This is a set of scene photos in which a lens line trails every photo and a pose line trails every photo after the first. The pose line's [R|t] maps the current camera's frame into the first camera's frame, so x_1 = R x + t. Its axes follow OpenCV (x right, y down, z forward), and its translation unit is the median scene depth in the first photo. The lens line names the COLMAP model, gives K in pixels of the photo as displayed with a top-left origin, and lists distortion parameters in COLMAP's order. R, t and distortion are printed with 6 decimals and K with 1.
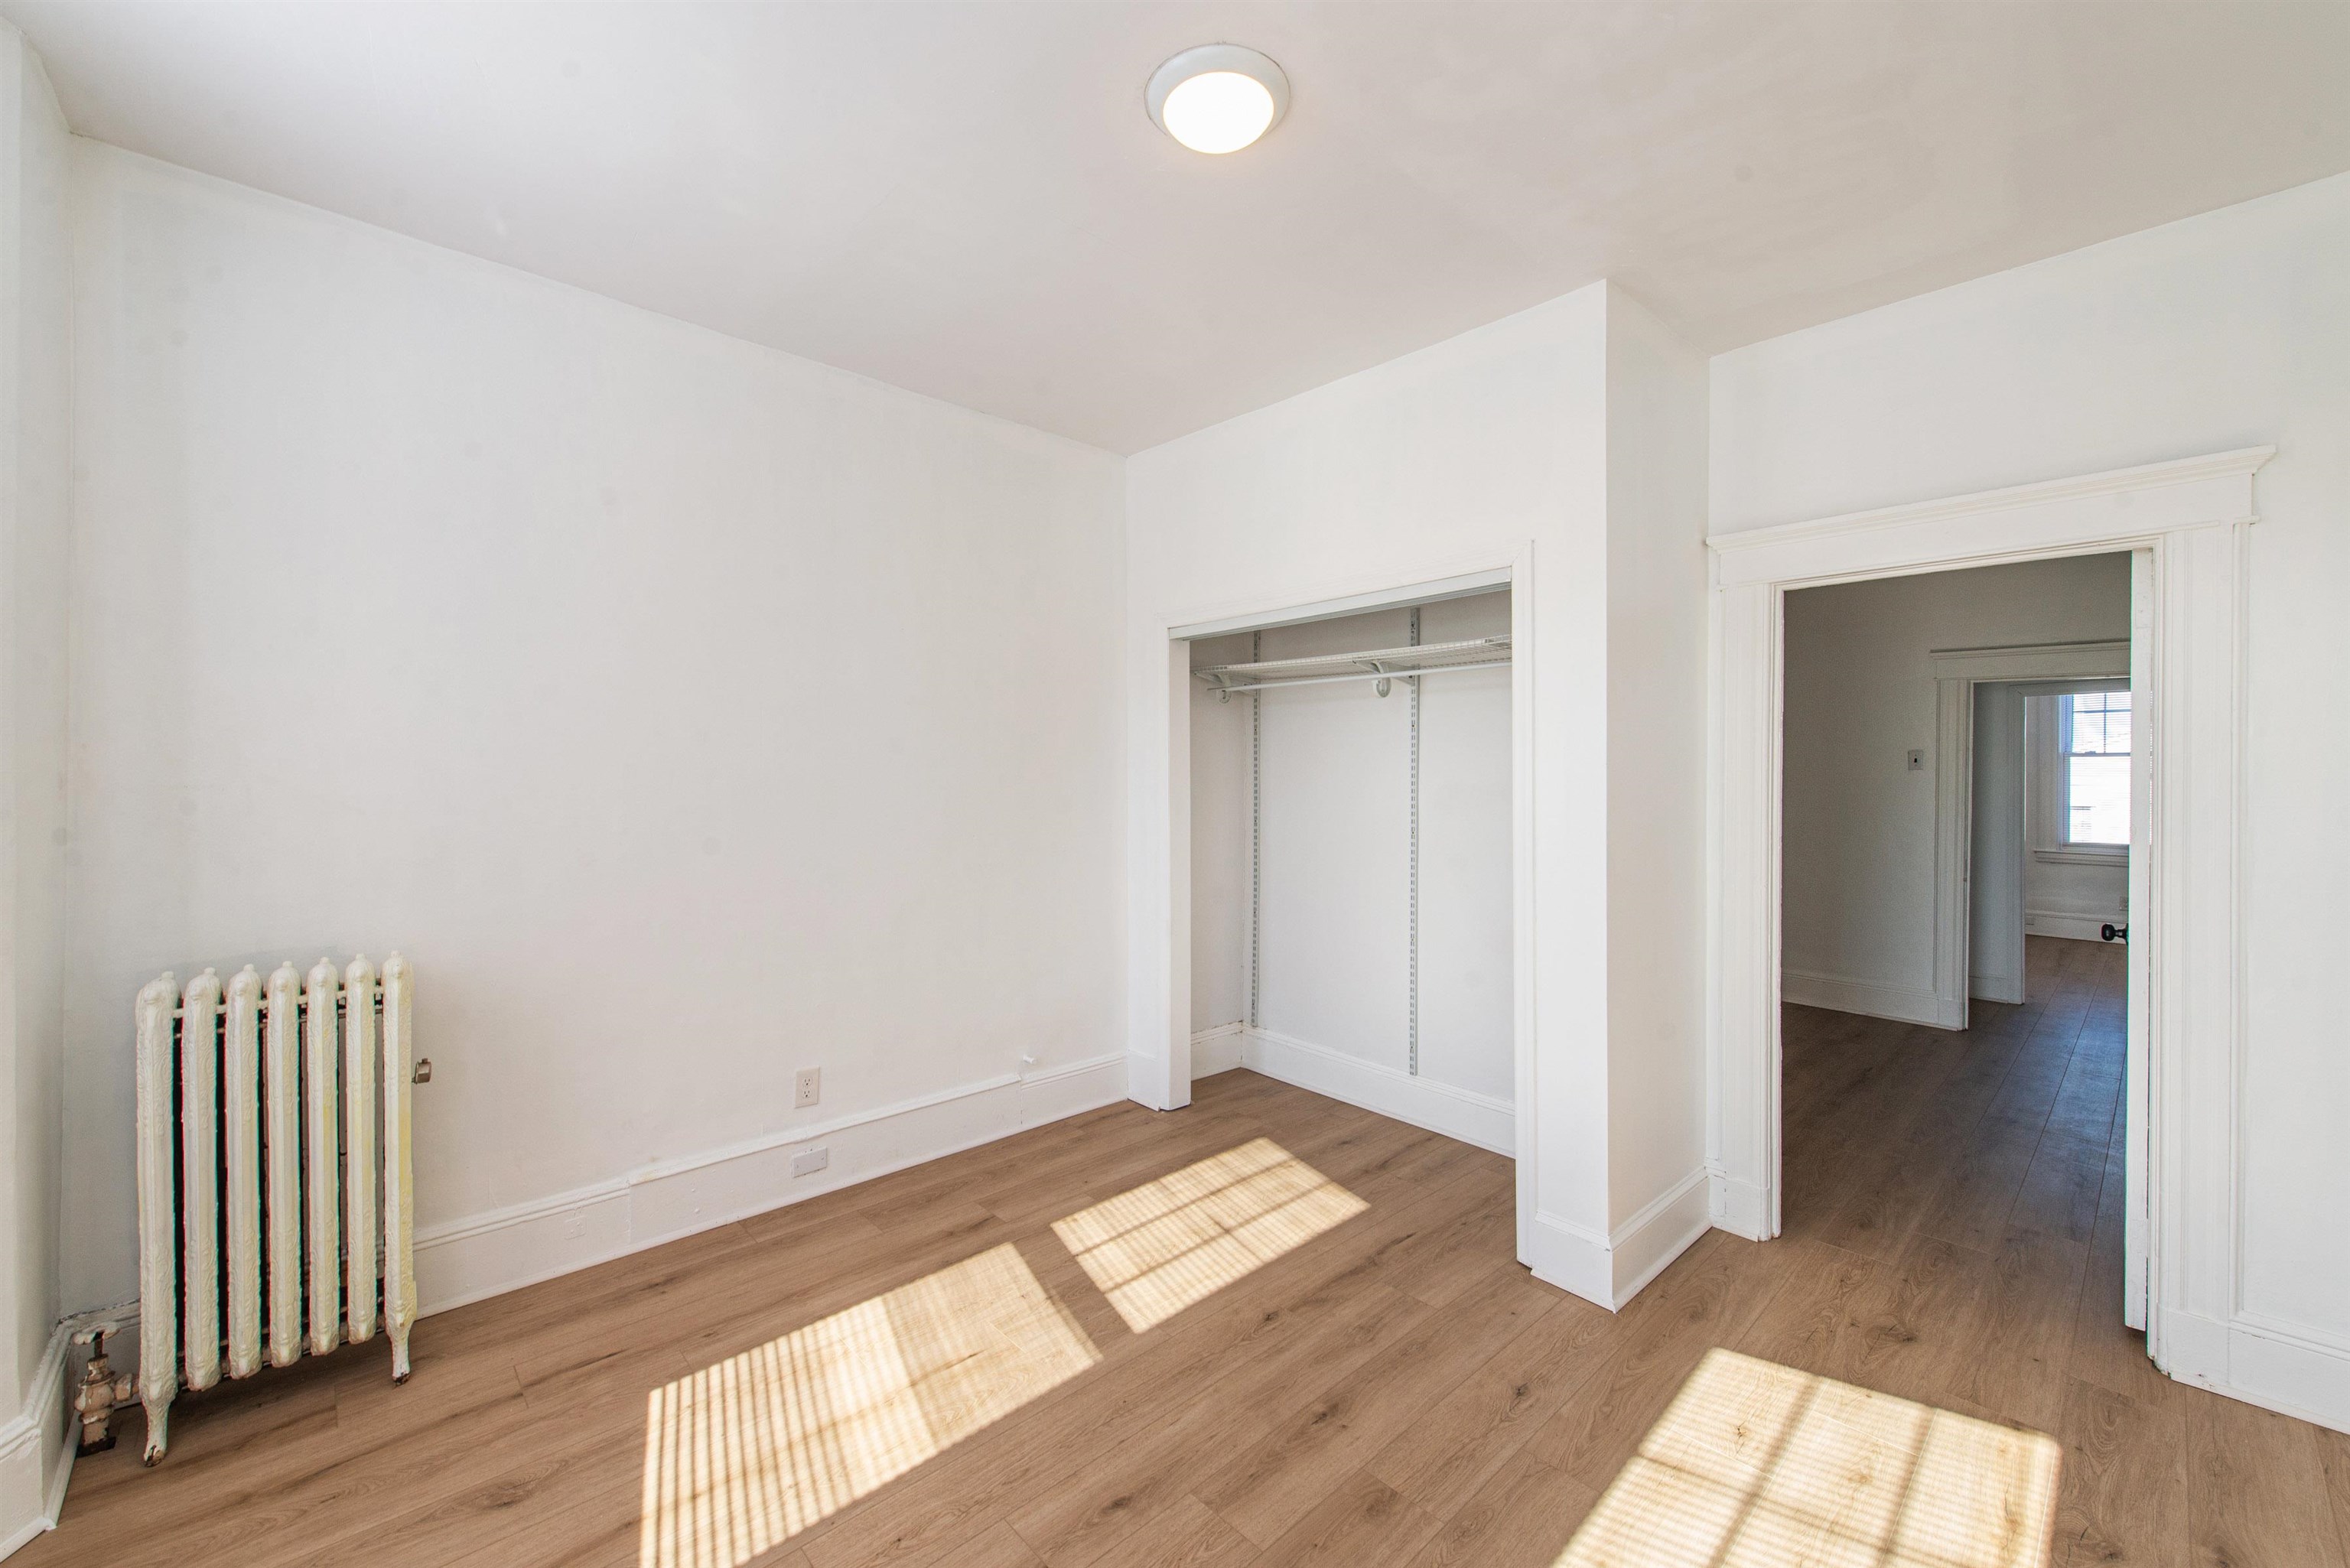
lens RADIAL K [[935.4, 0, 1164.4], [0, 935.4, 763.2], [0, 0, 1]] dist [-0.002977, -0.000579]
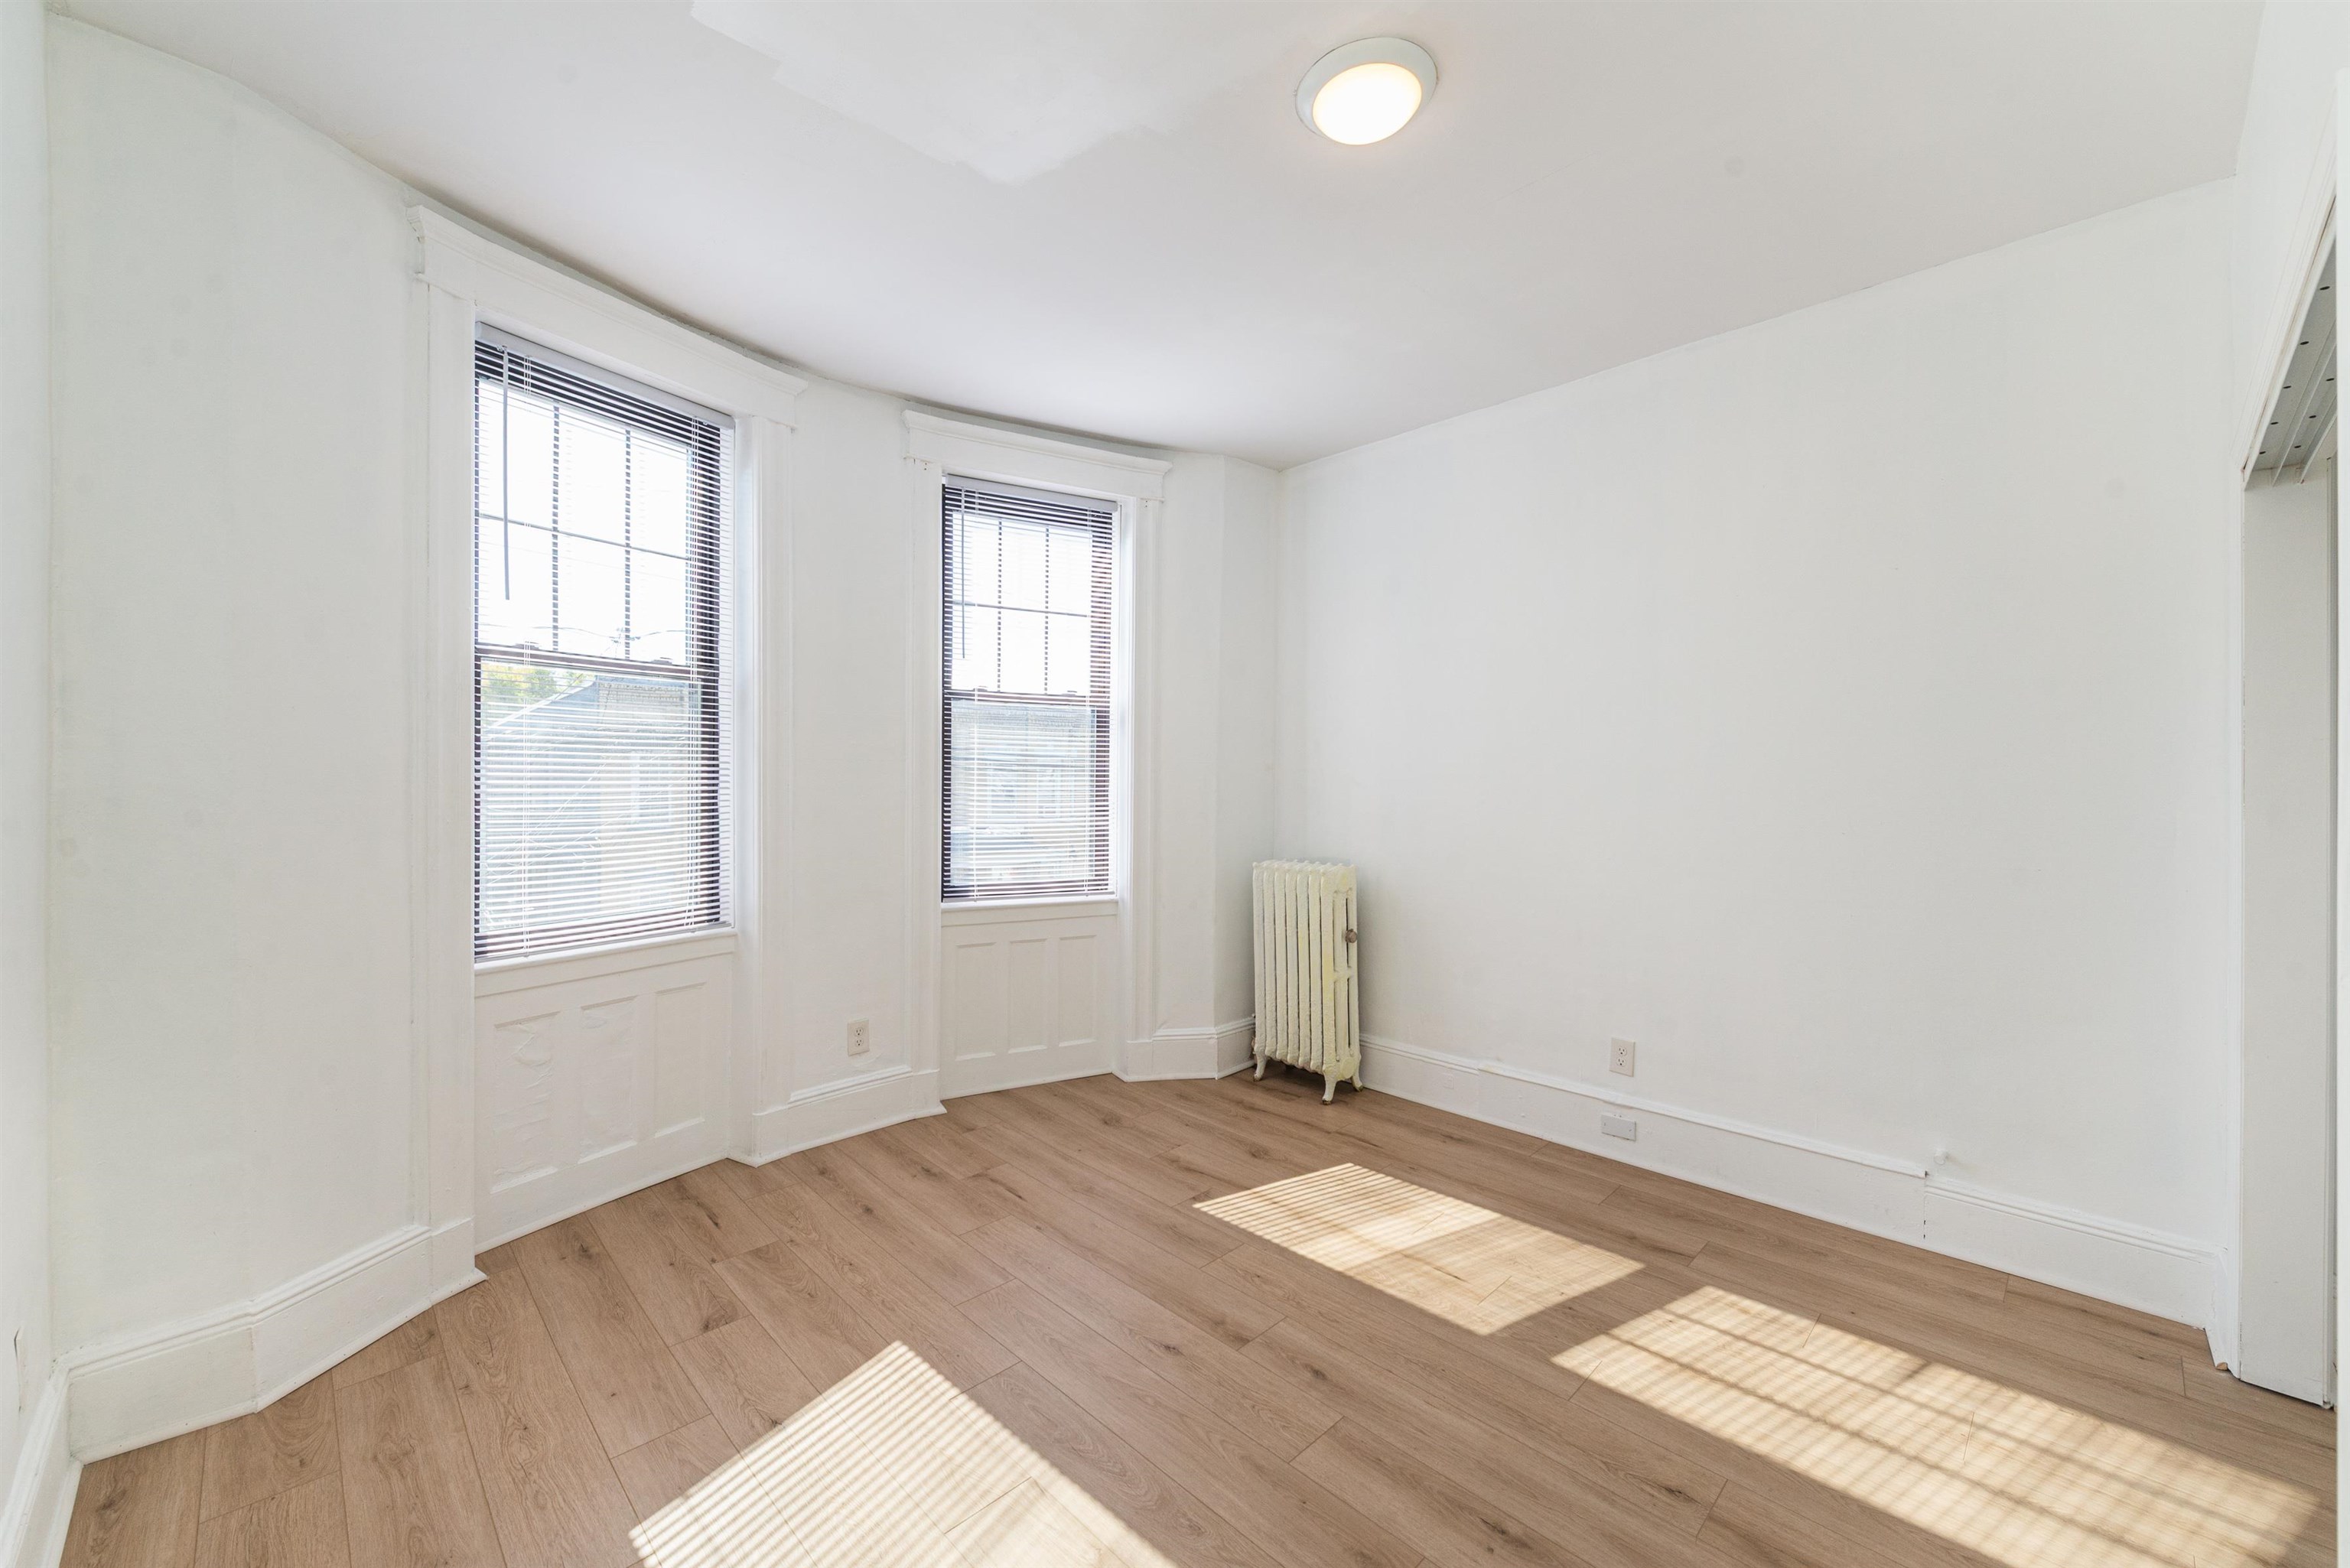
lens RADIAL K [[935.4, 0, 1164.4], [0, 935.4, 763.2], [0, 0, 1]] dist [-0.002977, -0.000579]
pose [[0.009136, -0.006895, -0.999934, 0.893267], [0.011141, 0.999915, -0.006794, 0.020875], [0.999896, -0.011078, 0.009212, 0.630579]]
